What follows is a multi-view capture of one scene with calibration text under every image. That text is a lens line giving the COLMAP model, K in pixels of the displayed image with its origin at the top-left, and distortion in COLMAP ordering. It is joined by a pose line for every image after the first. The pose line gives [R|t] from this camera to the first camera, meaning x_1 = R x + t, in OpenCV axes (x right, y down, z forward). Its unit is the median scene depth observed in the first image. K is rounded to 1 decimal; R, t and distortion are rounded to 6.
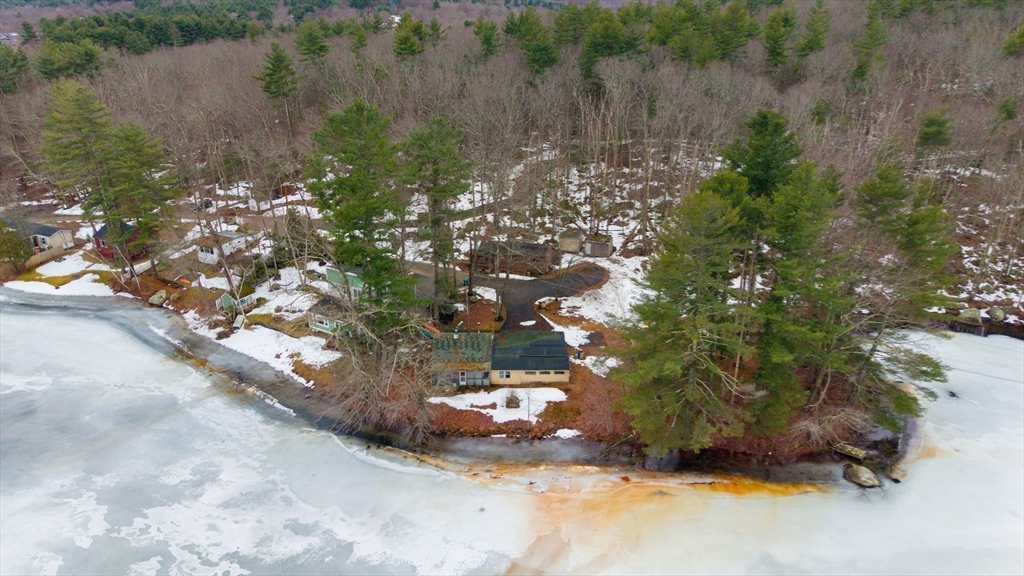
lens RADIAL K [[730.0, 0, 512.5], [0, 730.0, 287.7], [0, 0, 1]] dist [-0.002475, -0.000705]
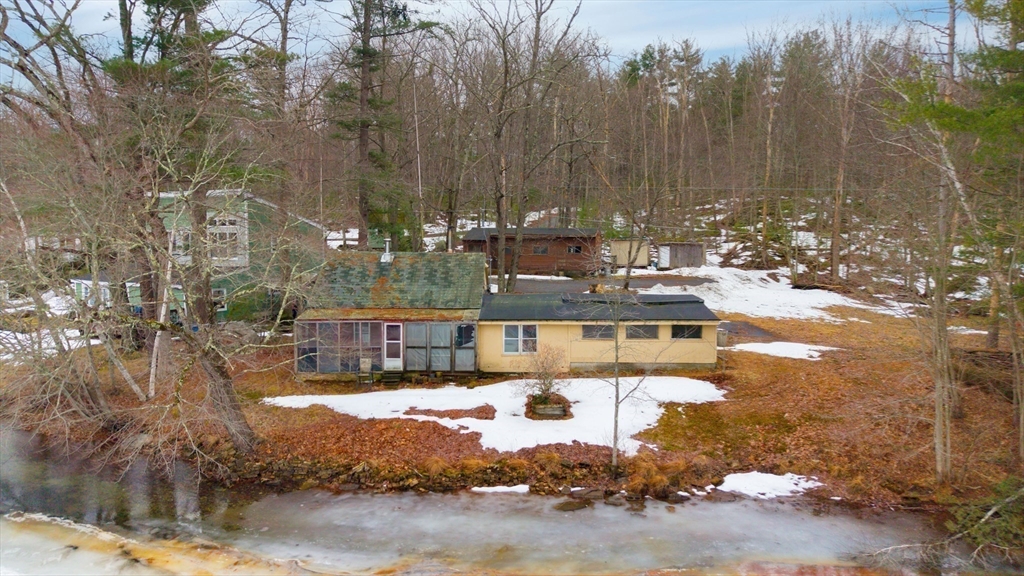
lens RADIAL K [[730.0, 0, 511.0], [0, 730.0, 288.3], [0, 0, 1]] dist [-0.002475, -0.000705]
pose [[0.999939, 0.008379, -0.007212, -0.013518], [-0.010162, 0.953570, -0.301000, 0.204213], [0.004355, 0.301055, 0.953597, 0.705630]]
